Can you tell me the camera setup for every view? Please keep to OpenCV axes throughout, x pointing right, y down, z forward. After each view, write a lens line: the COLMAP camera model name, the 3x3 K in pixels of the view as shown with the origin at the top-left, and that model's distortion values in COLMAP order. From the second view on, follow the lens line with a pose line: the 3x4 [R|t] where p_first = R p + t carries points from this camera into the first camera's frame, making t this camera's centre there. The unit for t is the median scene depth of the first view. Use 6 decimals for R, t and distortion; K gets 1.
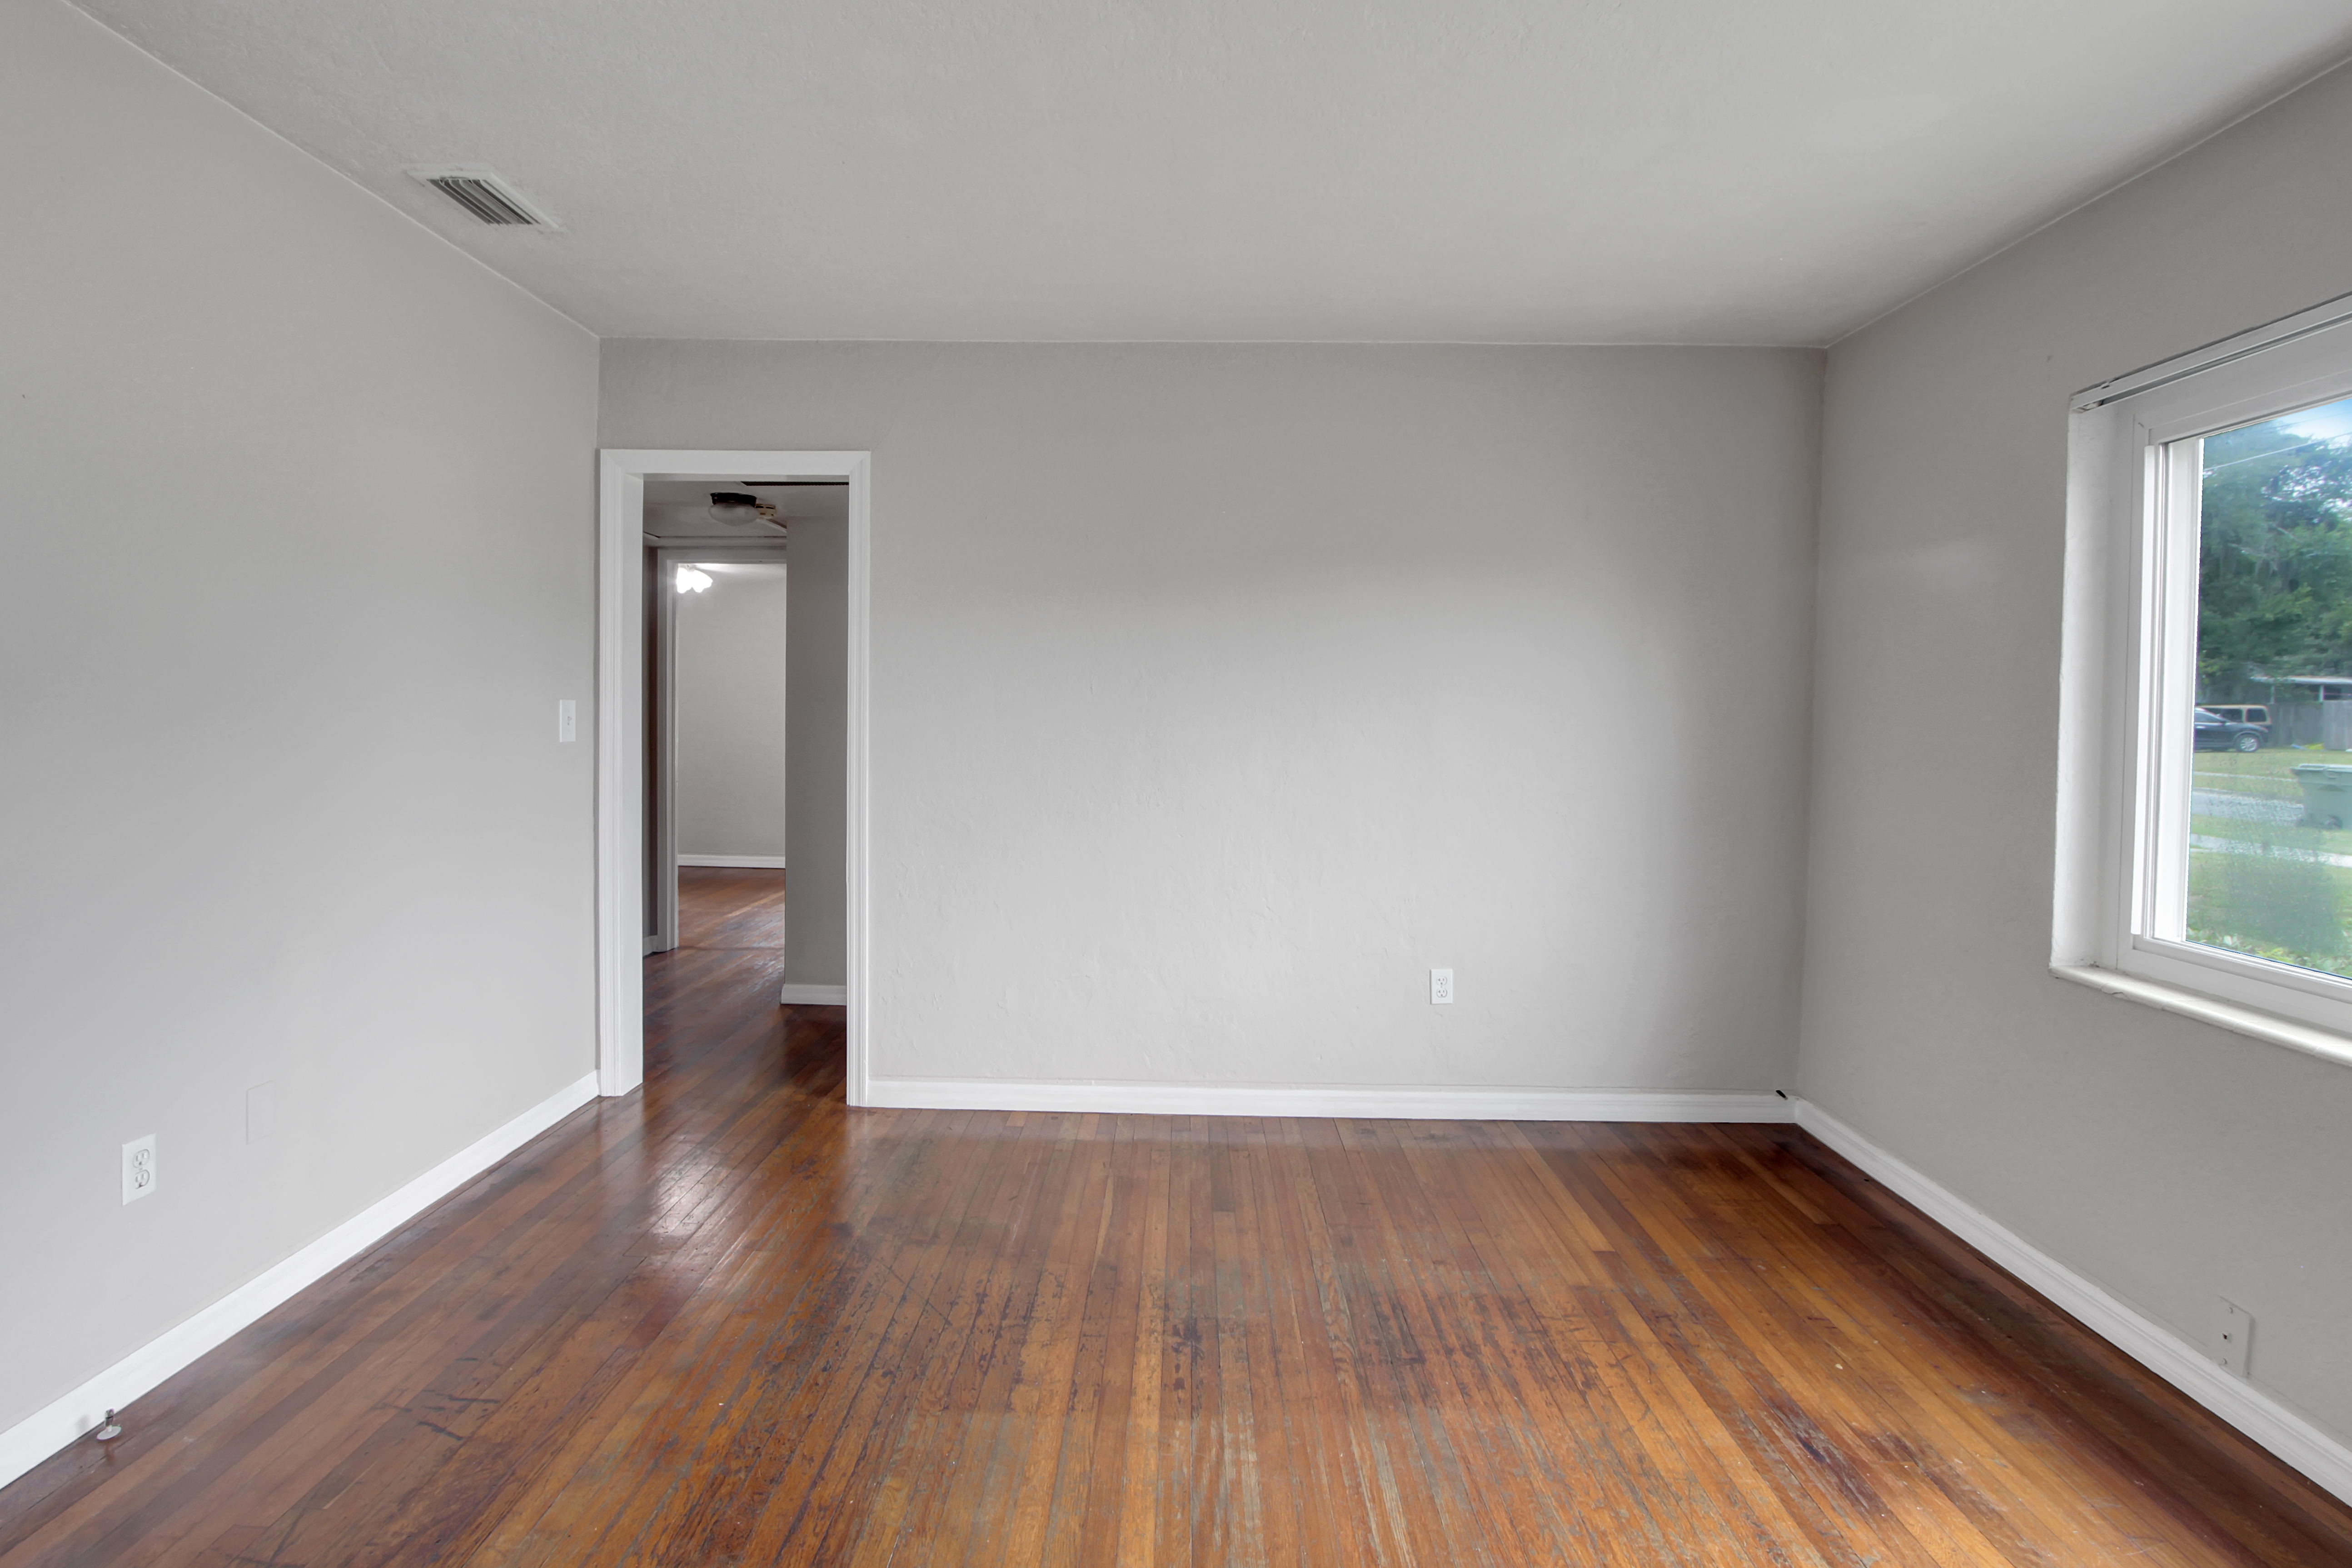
lens RADIAL K [[1149.8, 0, 1145.5], [0, 1149.8, 741.2], [0, 0, 1]] dist [-0.015770, 0.001461]
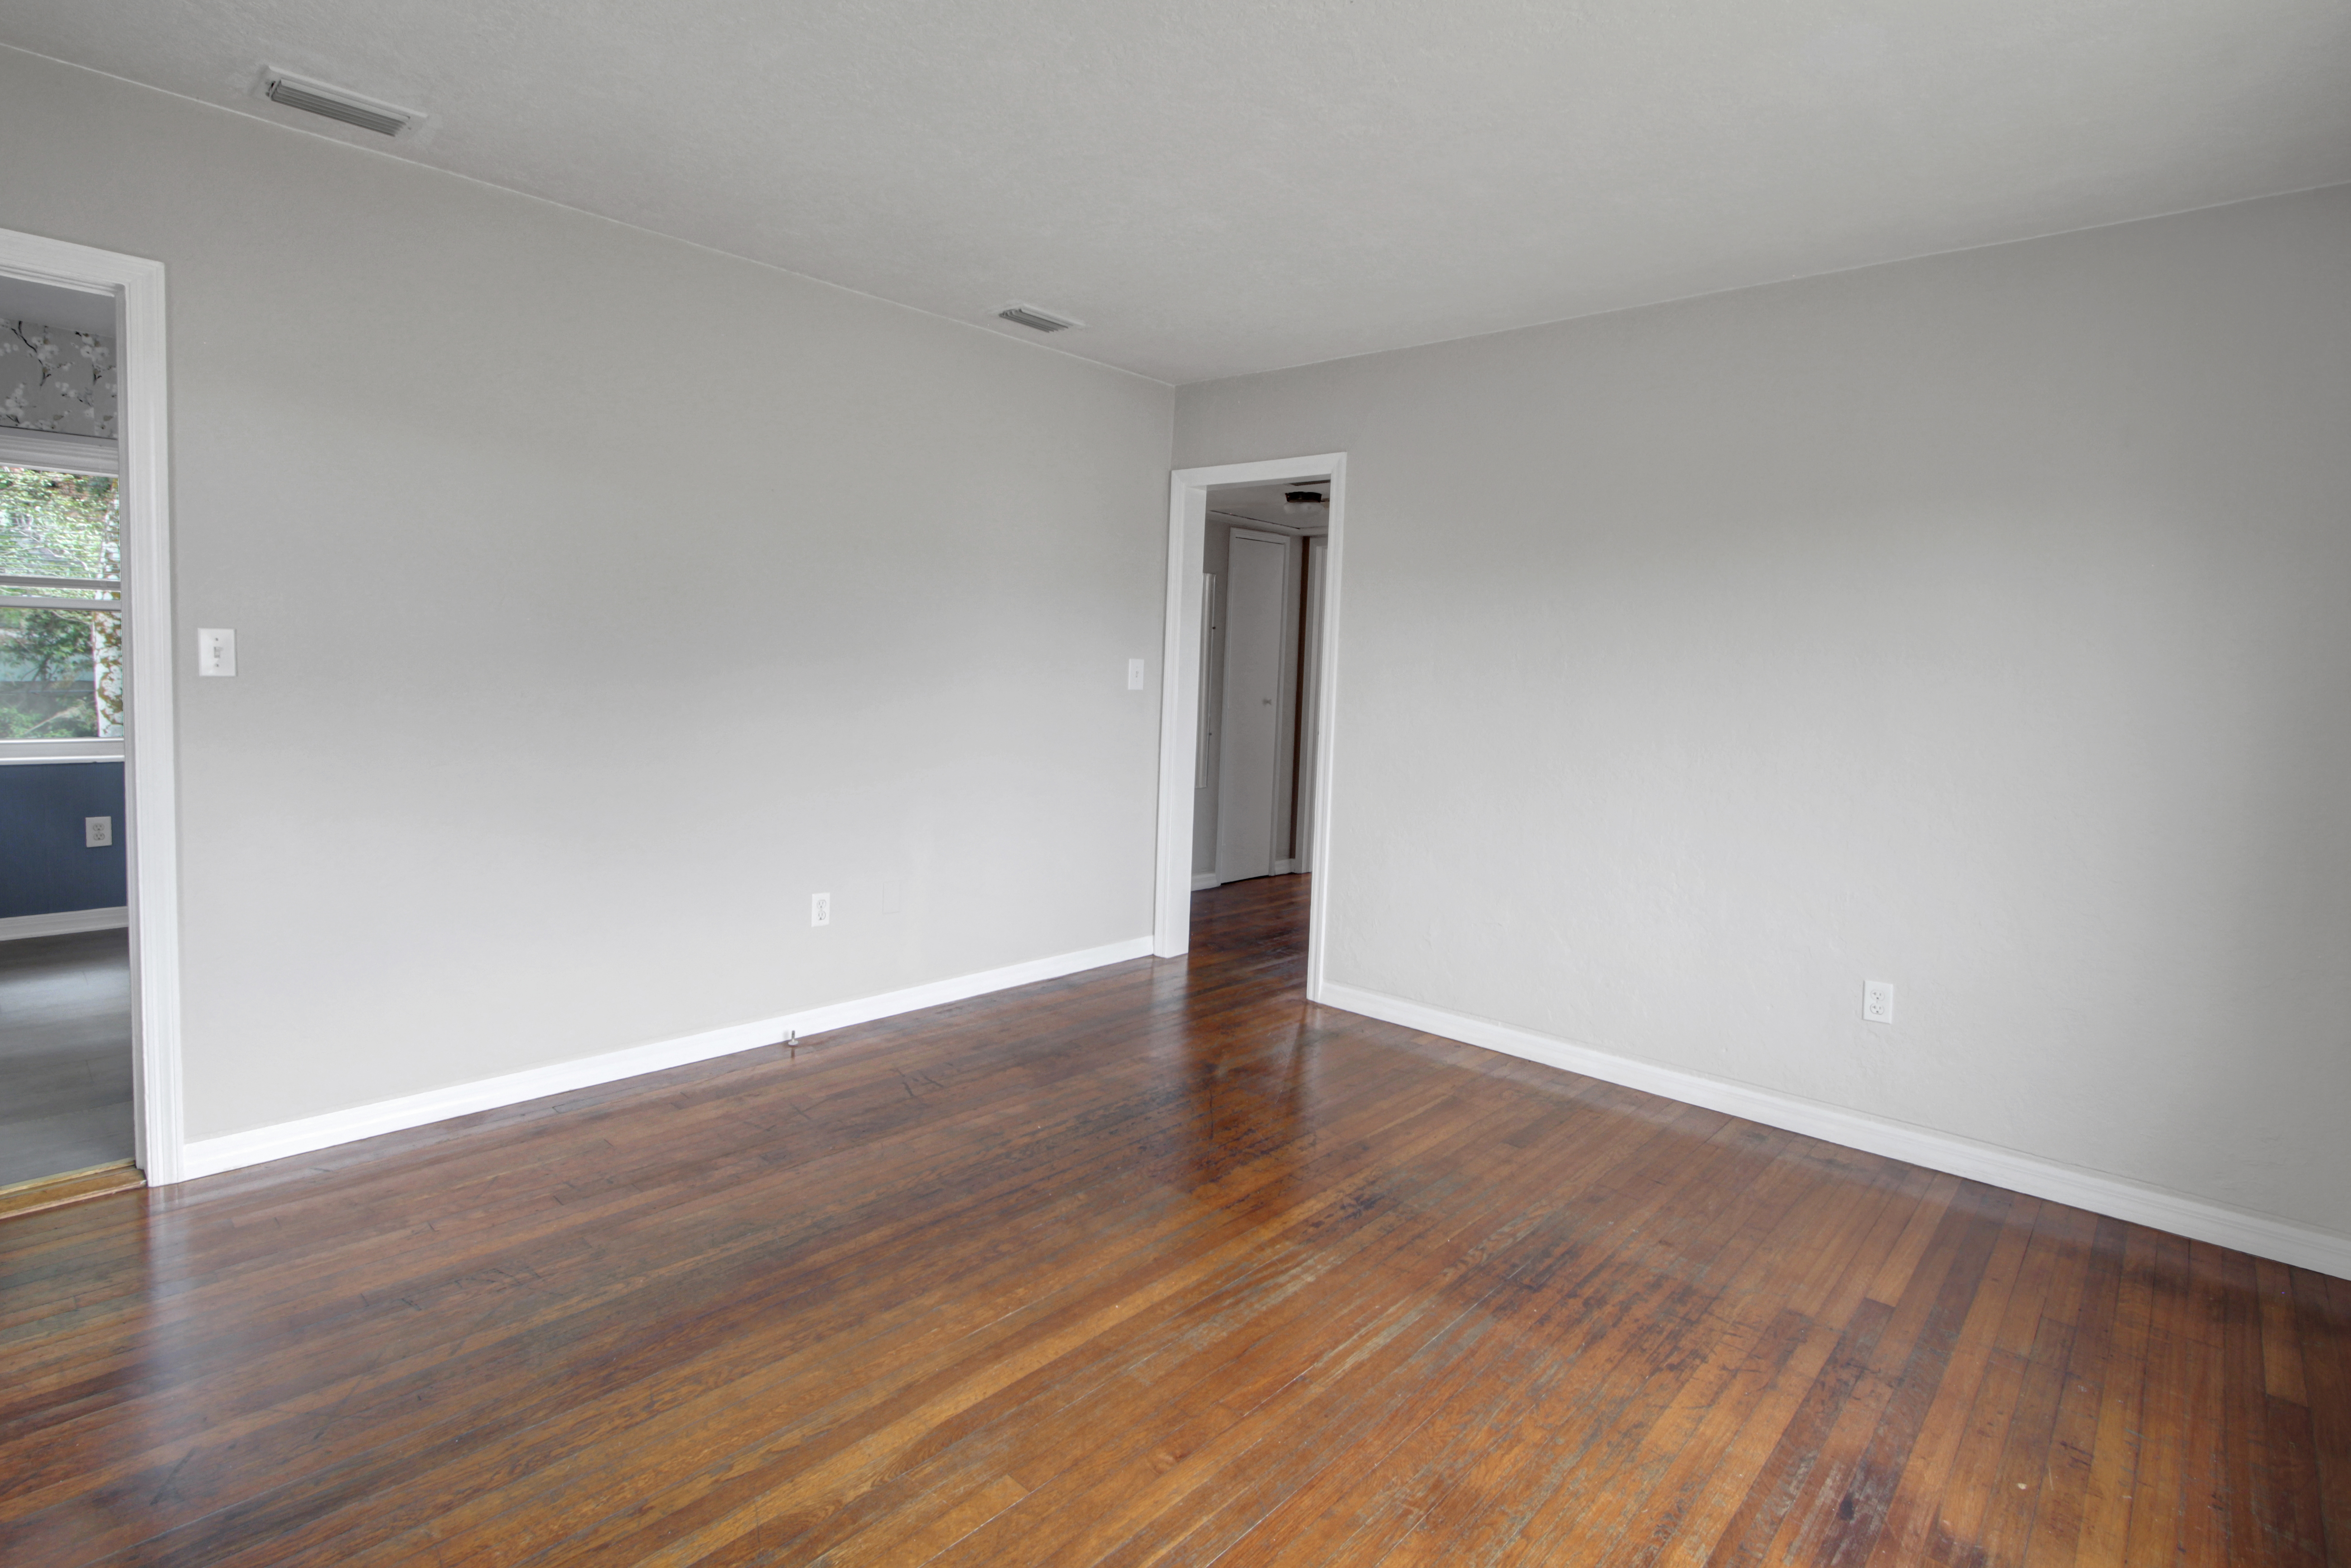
lens RADIAL K [[1149.3, 0, 1145.0], [0, 1149.3, 741.2], [0, 0, 1]] dist [-0.015770, 0.001461]
pose [[0.746135, 0.059848, -0.663100, 0.527168], [-0.044435, 0.998207, 0.040094, 0.007982], [0.664311, -0.000451, 0.747456, -0.022640]]
